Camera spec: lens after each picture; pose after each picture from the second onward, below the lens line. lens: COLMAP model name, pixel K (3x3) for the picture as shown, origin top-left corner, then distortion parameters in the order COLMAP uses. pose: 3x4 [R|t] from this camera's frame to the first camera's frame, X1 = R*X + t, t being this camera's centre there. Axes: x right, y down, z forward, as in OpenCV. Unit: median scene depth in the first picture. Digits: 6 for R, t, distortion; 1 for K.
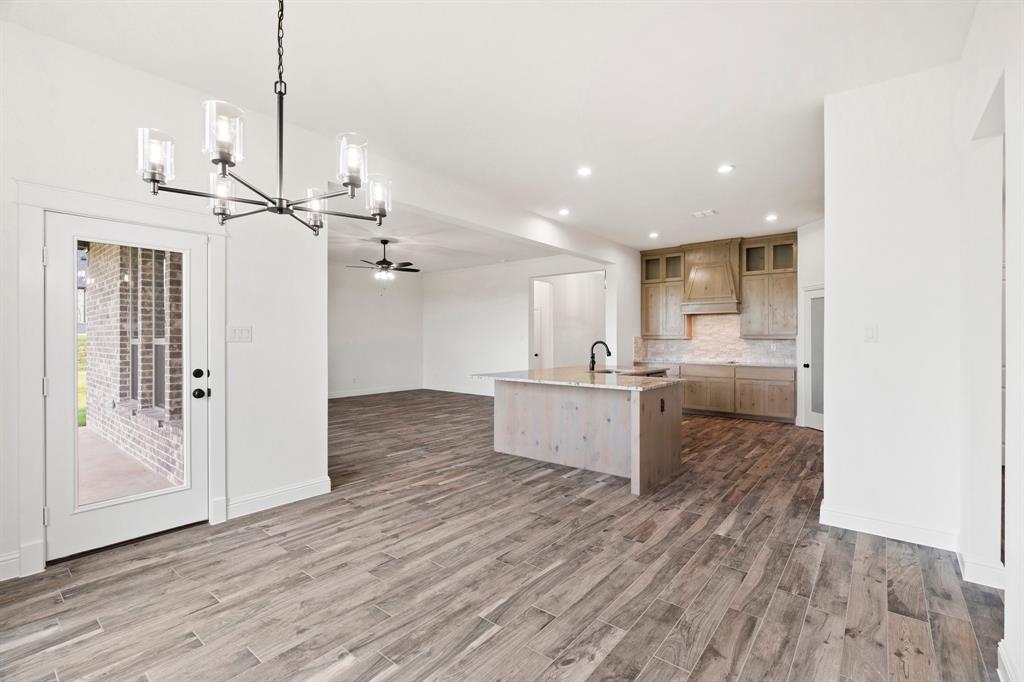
lens RADIAL K [[463.5, 0, 513.0], [0, 463.5, 338.6], [0, 0, 1]] dist [-0.002294, 0.000296]
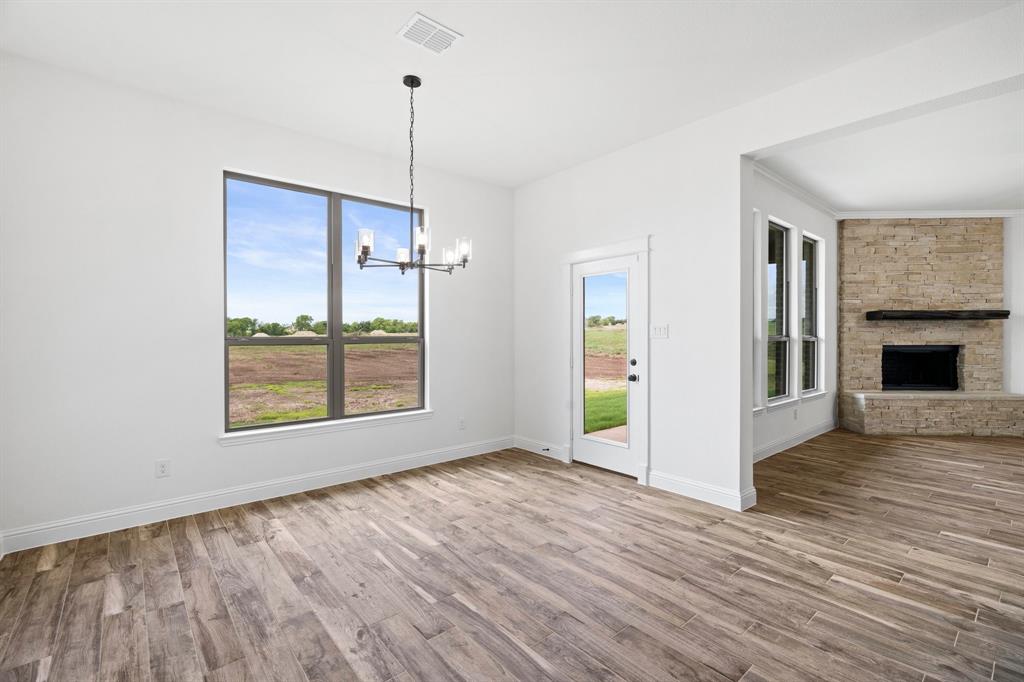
lens RADIAL K [[463.5, 0, 521.5], [0, 463.5, 337.0], [0, 0, 1]] dist [-0.002294, 0.000296]
pose [[-0.187100, 0.000252, -0.982341, 0.661298], [0.003822, 0.999993, -0.000471, 0.002415], [0.982333, -0.003842, -0.187099, 0.936681]]
